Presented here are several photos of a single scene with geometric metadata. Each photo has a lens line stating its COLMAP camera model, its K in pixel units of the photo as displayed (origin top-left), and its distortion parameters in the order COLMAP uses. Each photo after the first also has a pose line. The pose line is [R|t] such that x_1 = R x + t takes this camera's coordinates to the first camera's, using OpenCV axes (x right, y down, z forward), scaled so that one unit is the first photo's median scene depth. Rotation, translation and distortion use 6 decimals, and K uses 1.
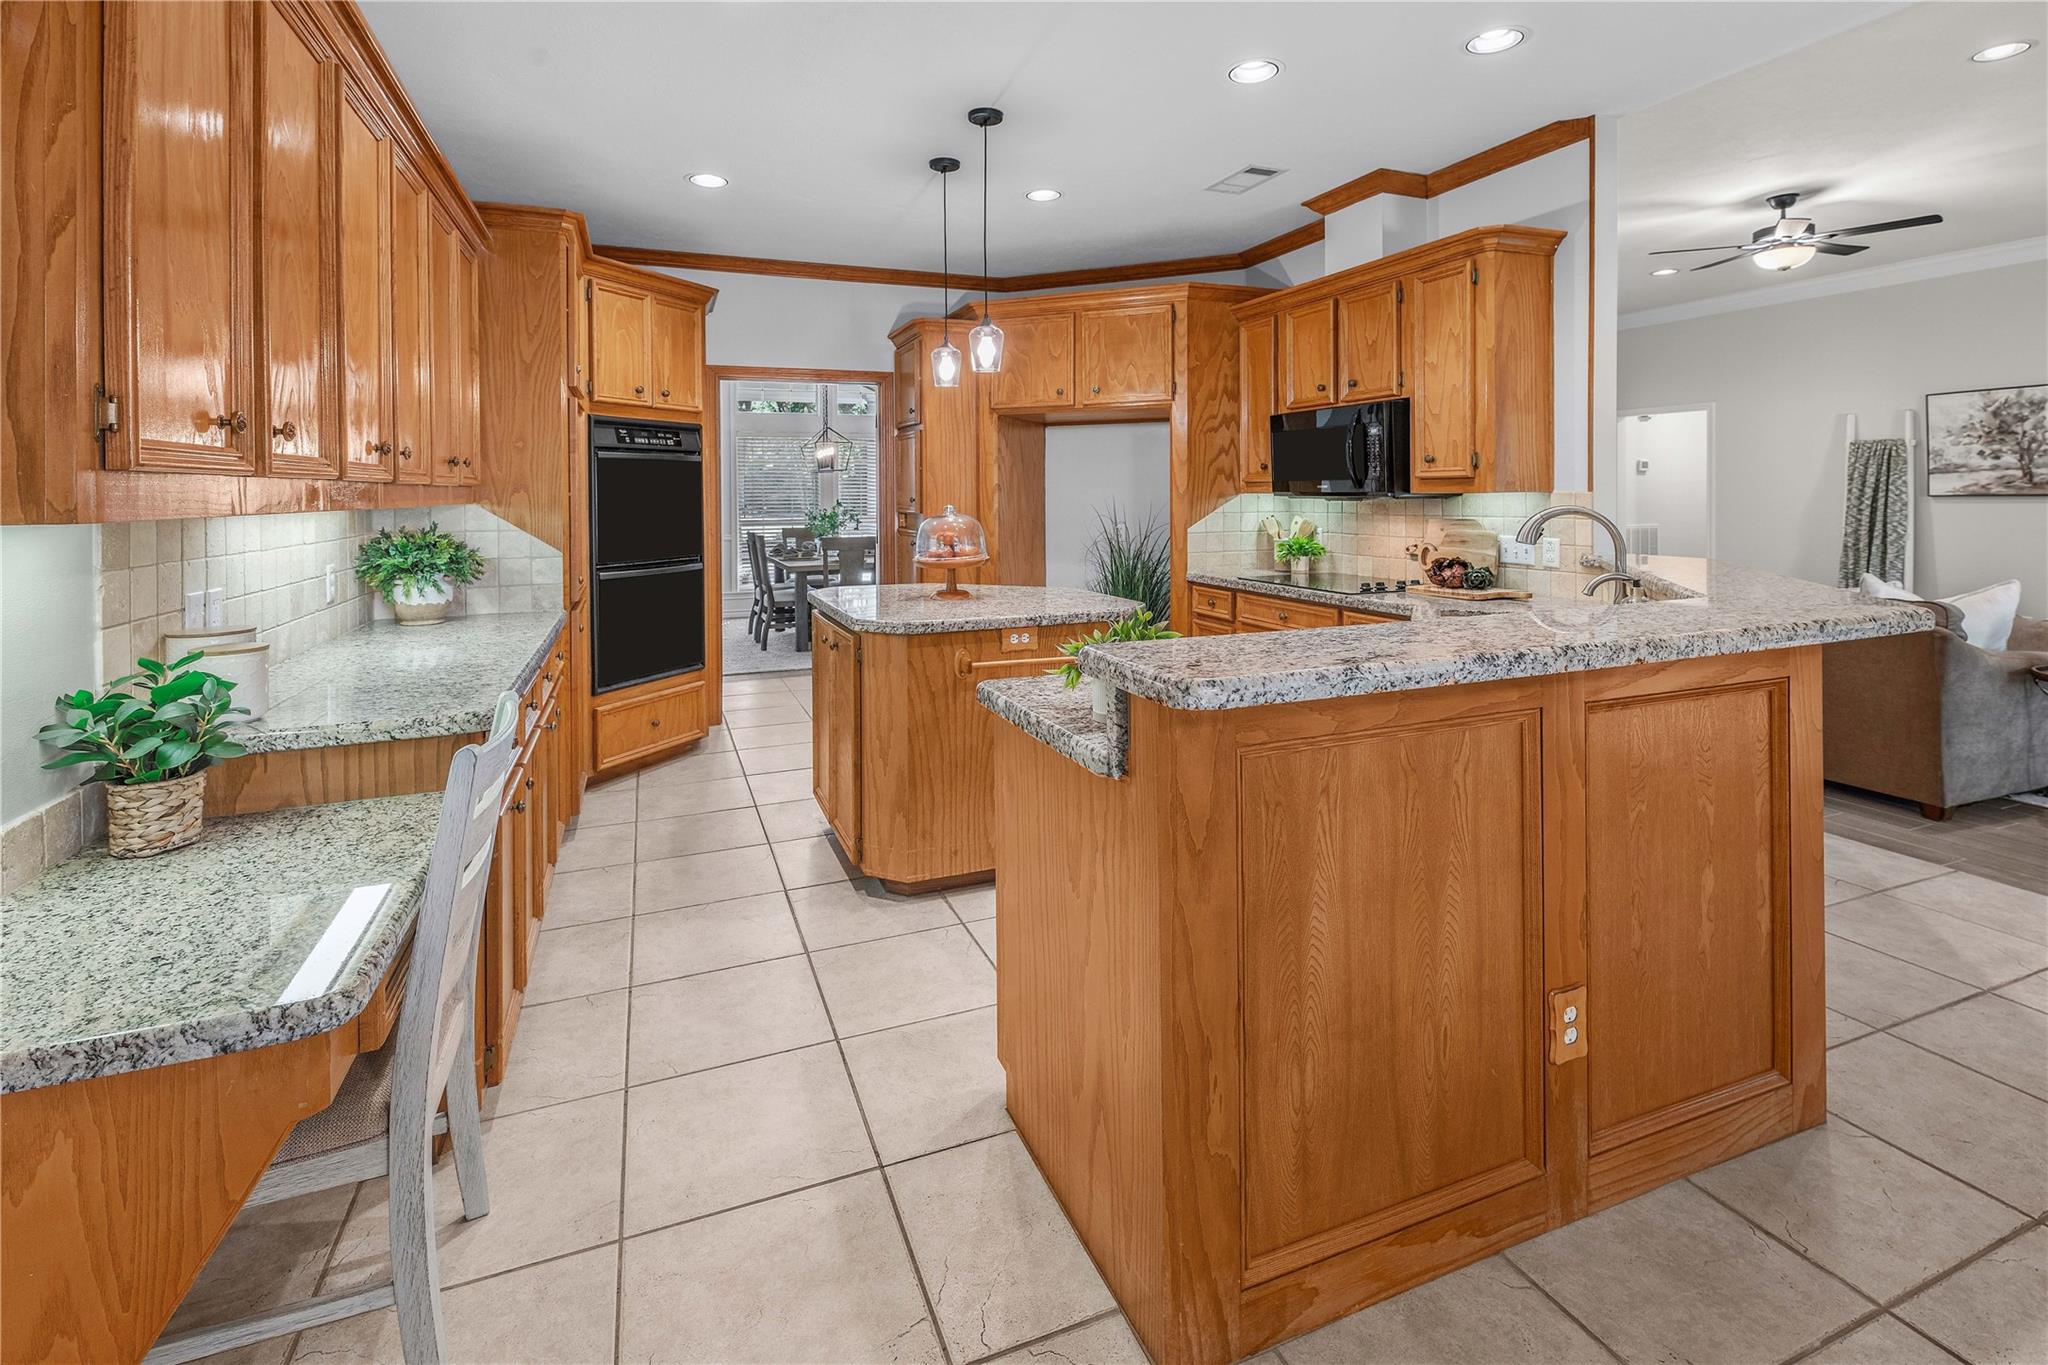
lens RADIAL K [[961.4, 0, 1028.3], [0, 961.4, 507.5], [0, 0, 1]] dist [0.004849, 0.000305]
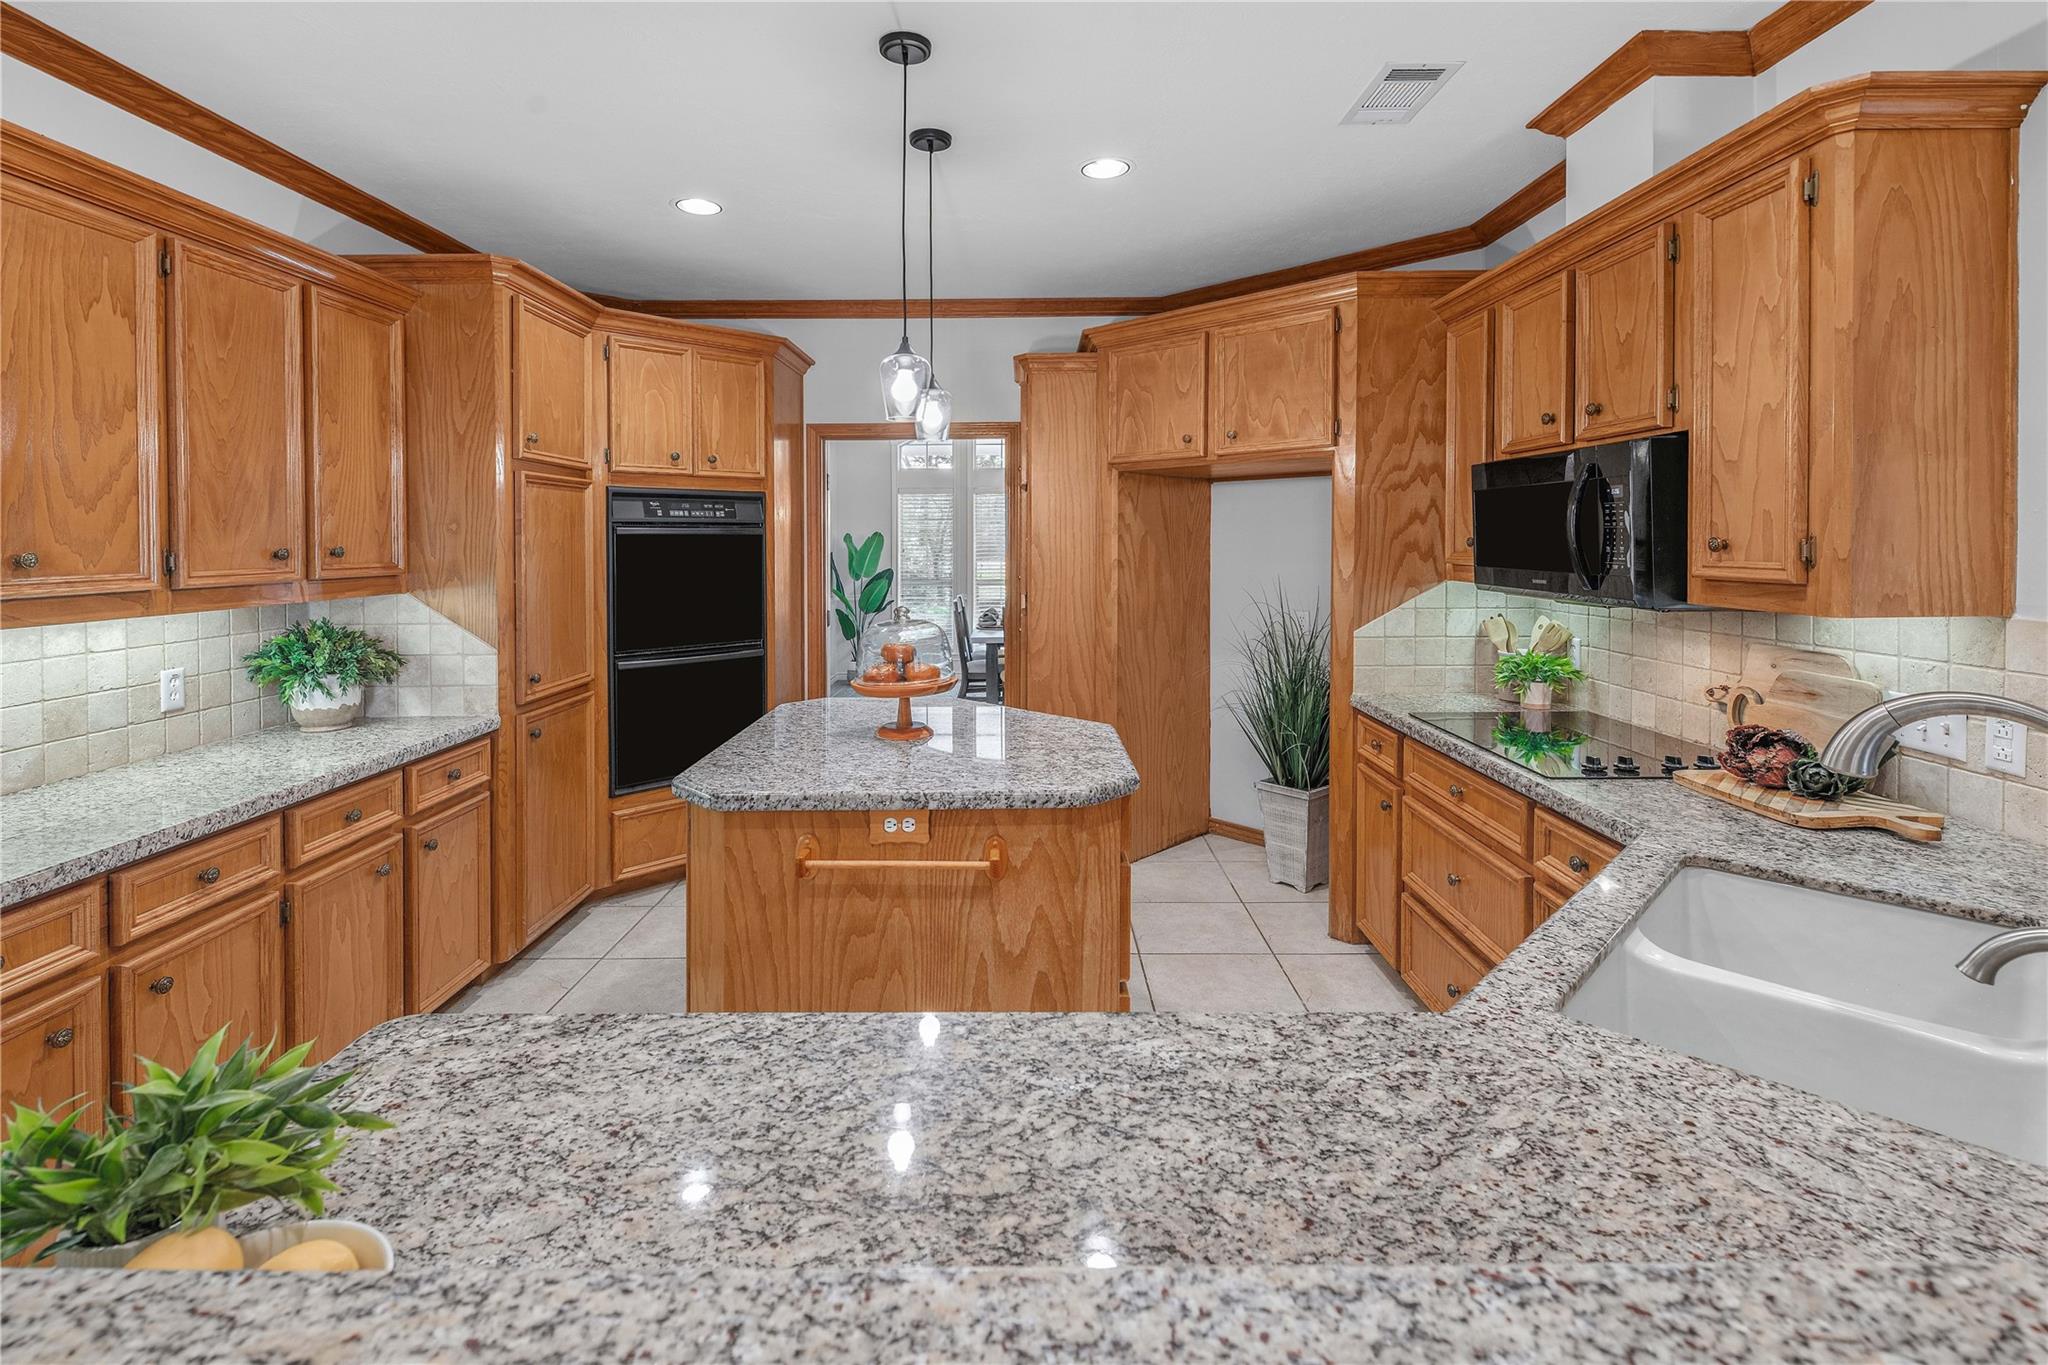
lens RADIAL K [[946.0, 0, 1007.6], [0, 946.0, 557.3], [0, 0, 1]] dist [0.024517, -0.021948]
pose [[0.922982, 0.010472, -0.384699, 0.230931], [-0.008050, 0.999936, 0.007906, -0.039955], [0.384758, -0.004200, 0.923008, 0.321716]]
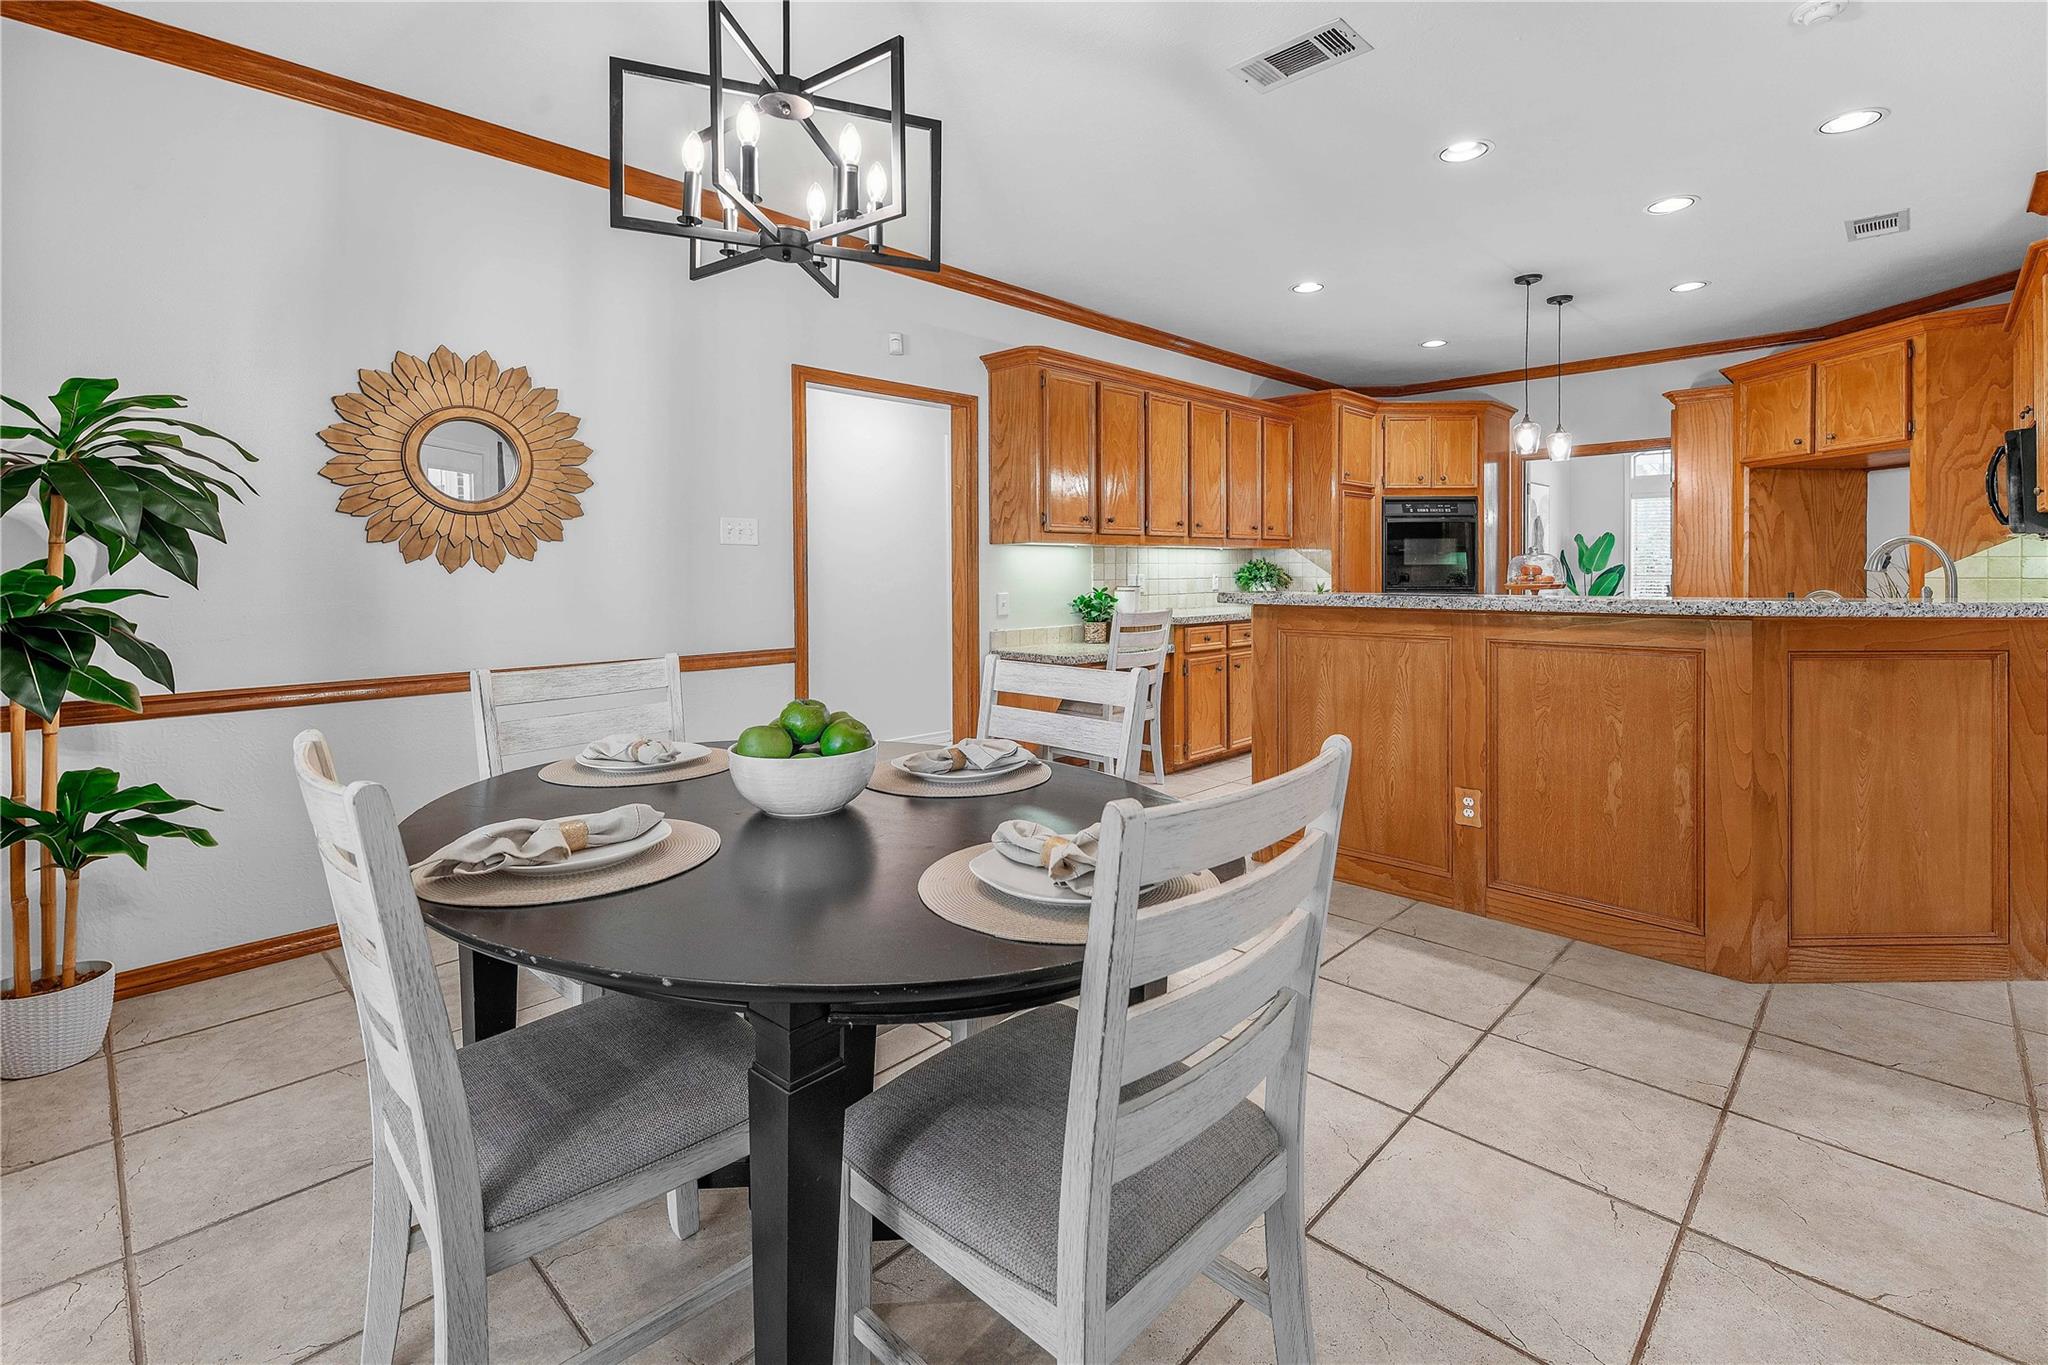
lens RADIAL K [[931.7, 0, 1020.1], [0, 931.7, 565.2], [0, 0, 1]] dist [0.010239, -0.005923]
pose [[0.406554, 0.004844, -0.913614, 0.756006], [-0.012311, 0.999924, -0.000176, 0.029183], [0.913544, 0.011319, 0.406583, -0.223436]]
